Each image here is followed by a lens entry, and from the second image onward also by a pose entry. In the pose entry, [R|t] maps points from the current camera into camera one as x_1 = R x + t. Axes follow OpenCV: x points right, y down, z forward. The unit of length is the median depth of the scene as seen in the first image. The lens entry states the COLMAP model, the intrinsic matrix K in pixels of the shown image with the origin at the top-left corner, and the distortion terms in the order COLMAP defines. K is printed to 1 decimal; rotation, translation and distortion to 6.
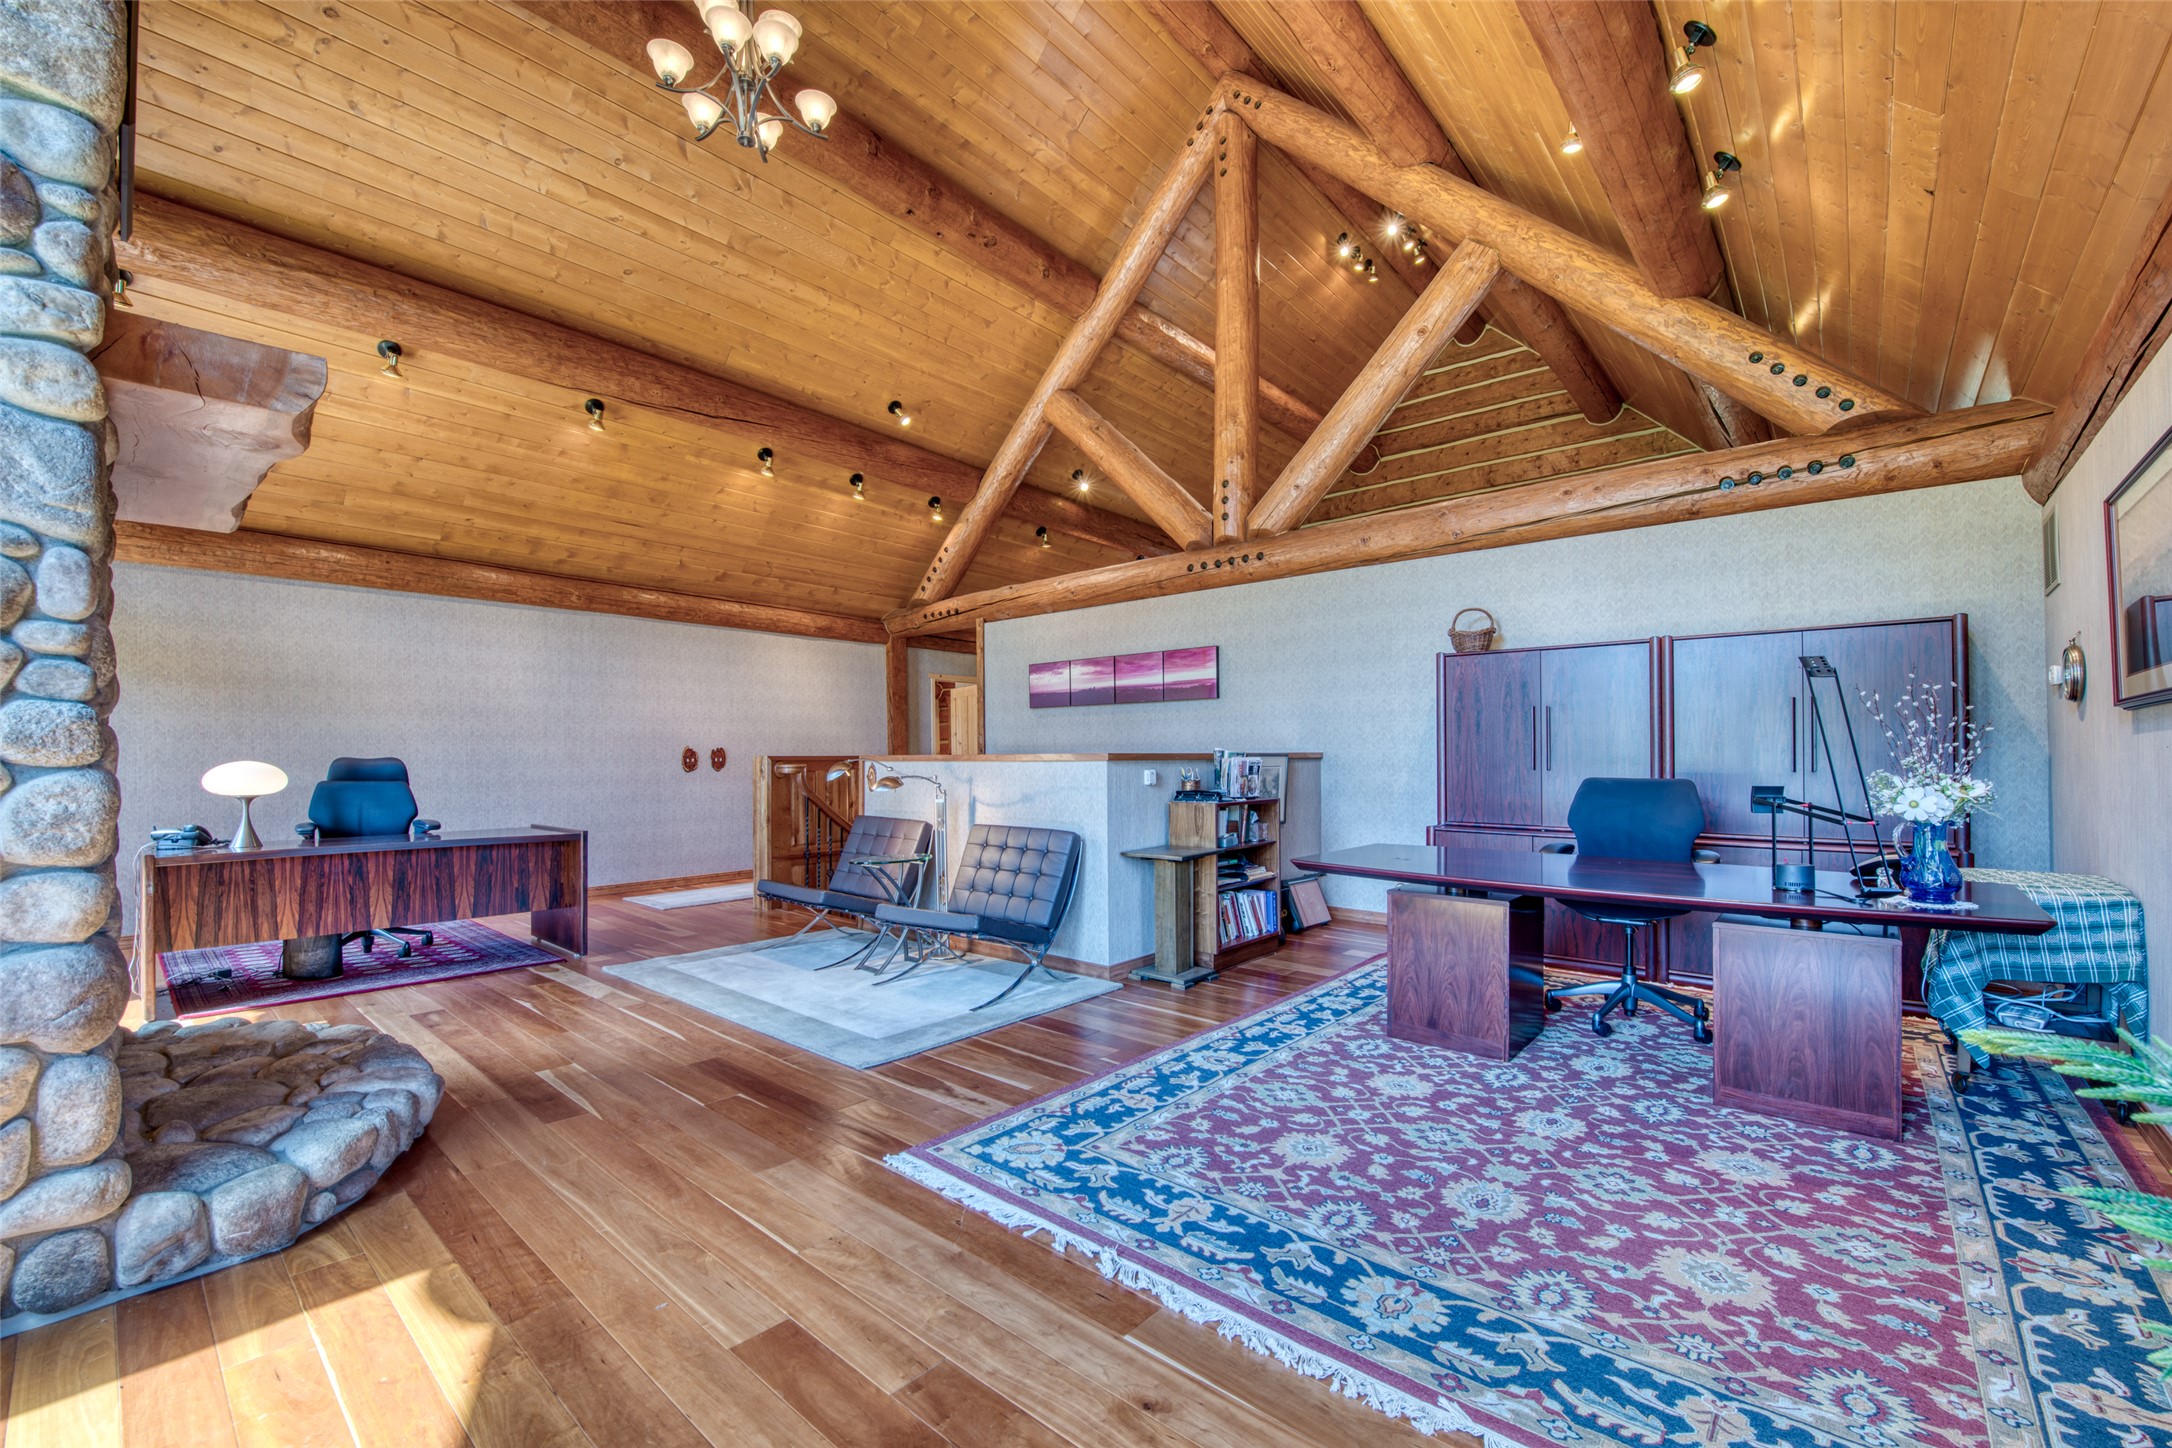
lens RADIAL K [[872.3, 0, 1089.9], [0, 872.3, 740.8], [0, 0, 1]] dist [-0.016577, -0.001594]
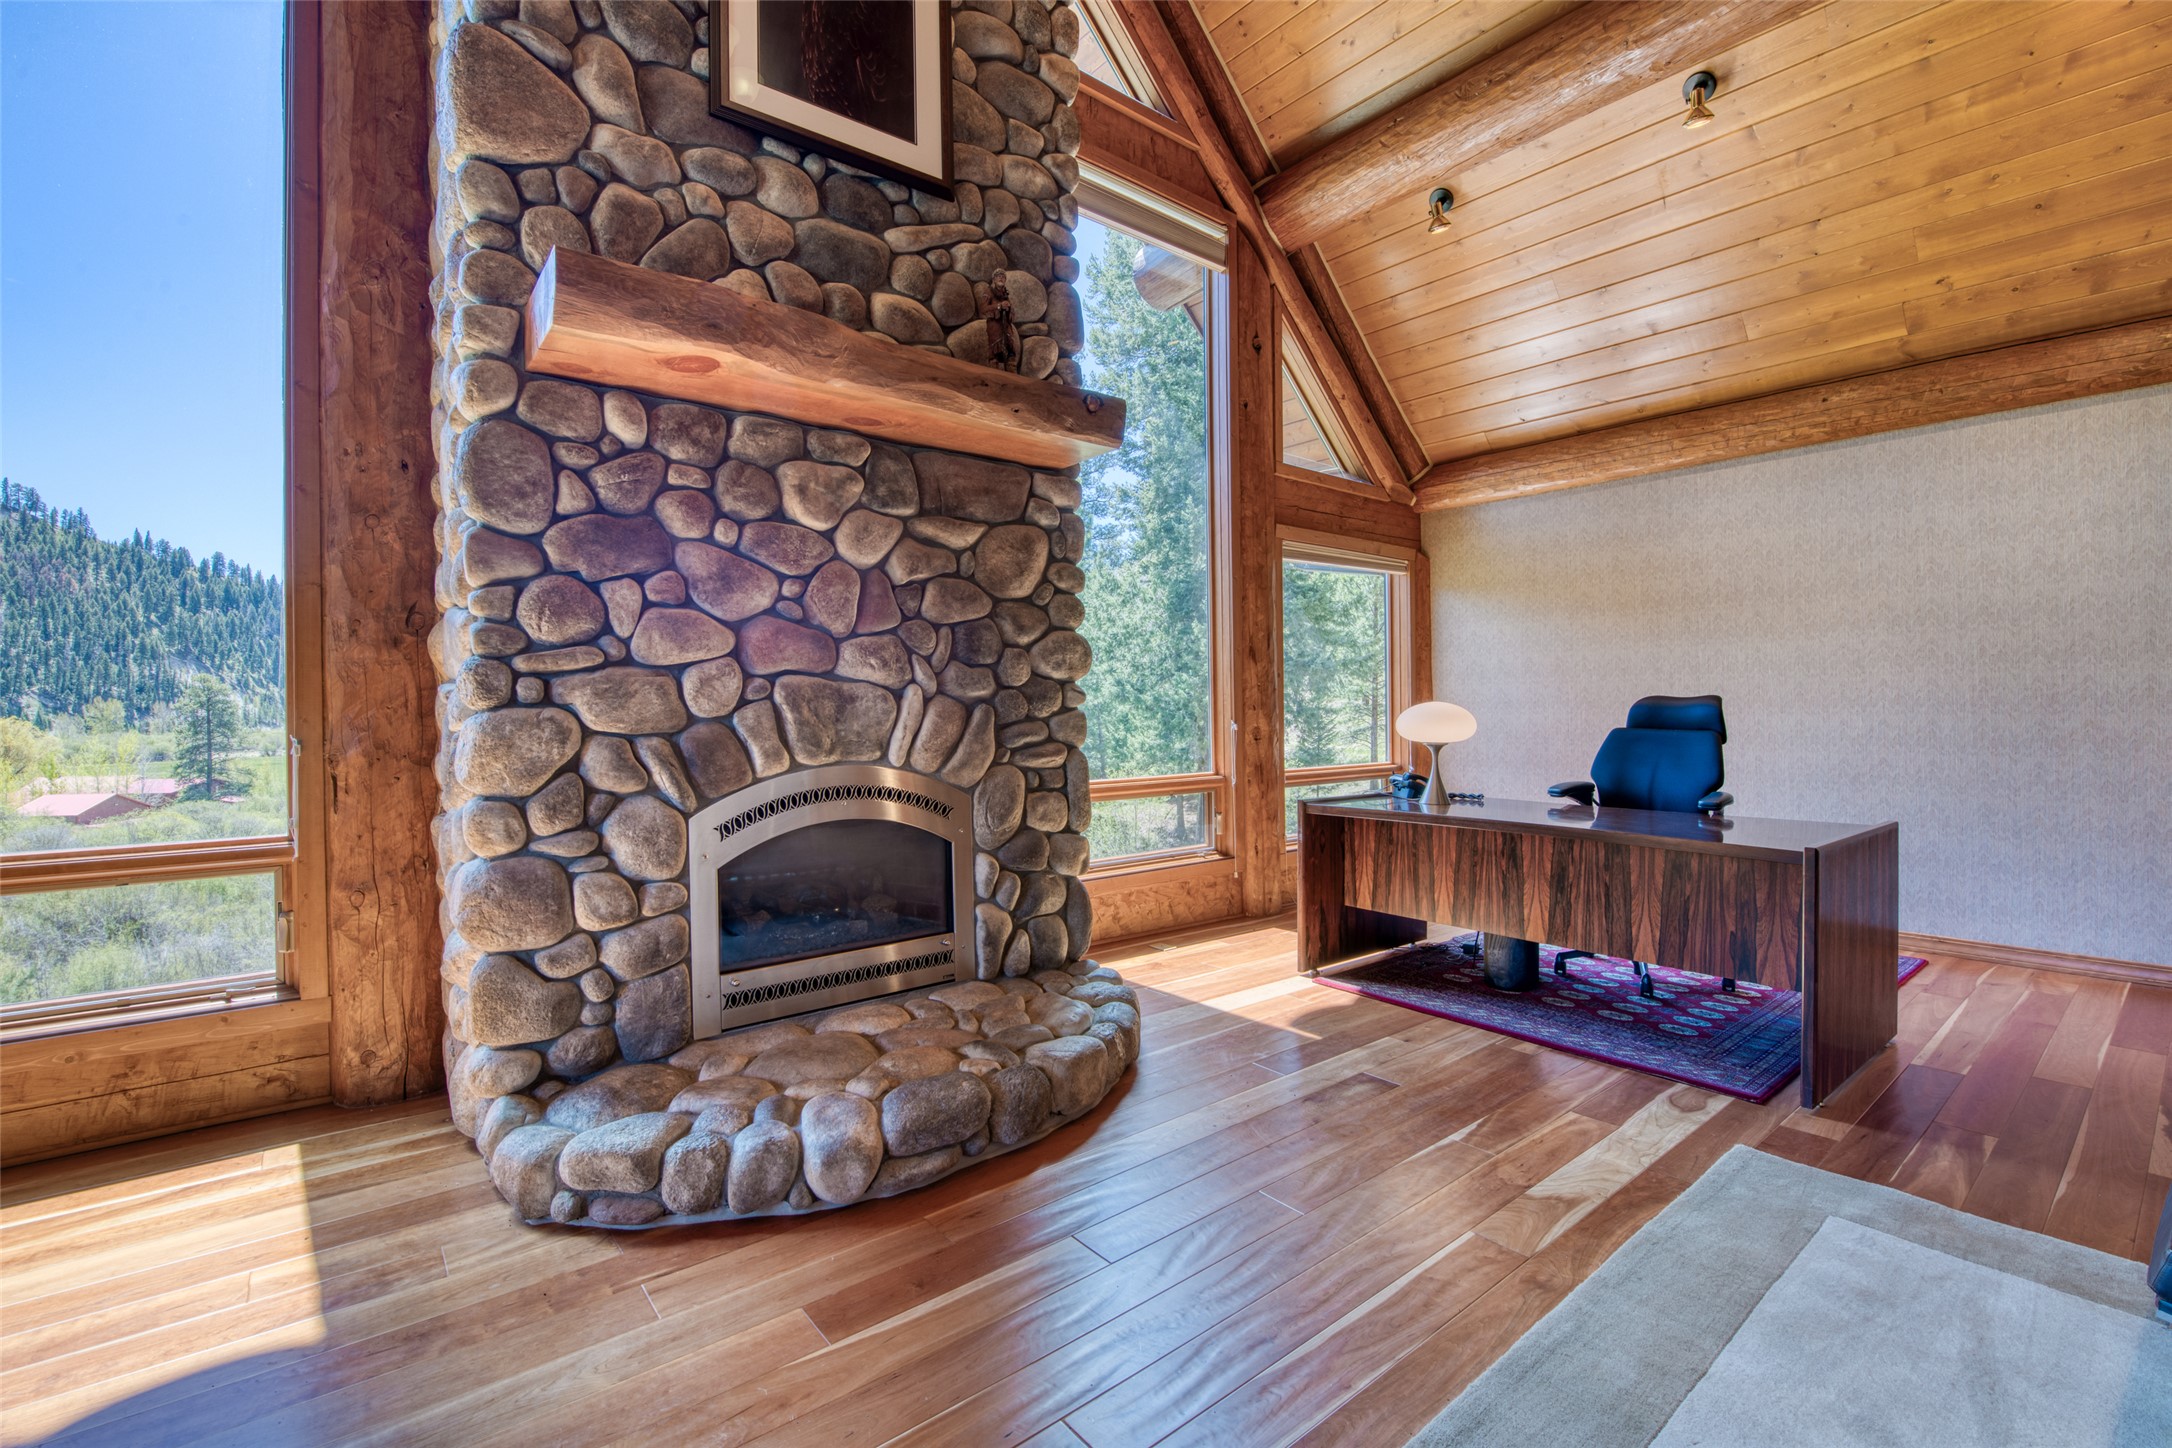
lens RADIAL K [[954.1, 0, 1087.9], [0, 954.1, 712.7], [0, 0, 1]] dist [-0.014085, -0.001003]
pose [[-0.163289, 0.011670, -0.986509, -0.008710], [0.023597, 0.999690, 0.007920, 0.015858], [0.986296, -0.021986, -0.163514, 0.672557]]
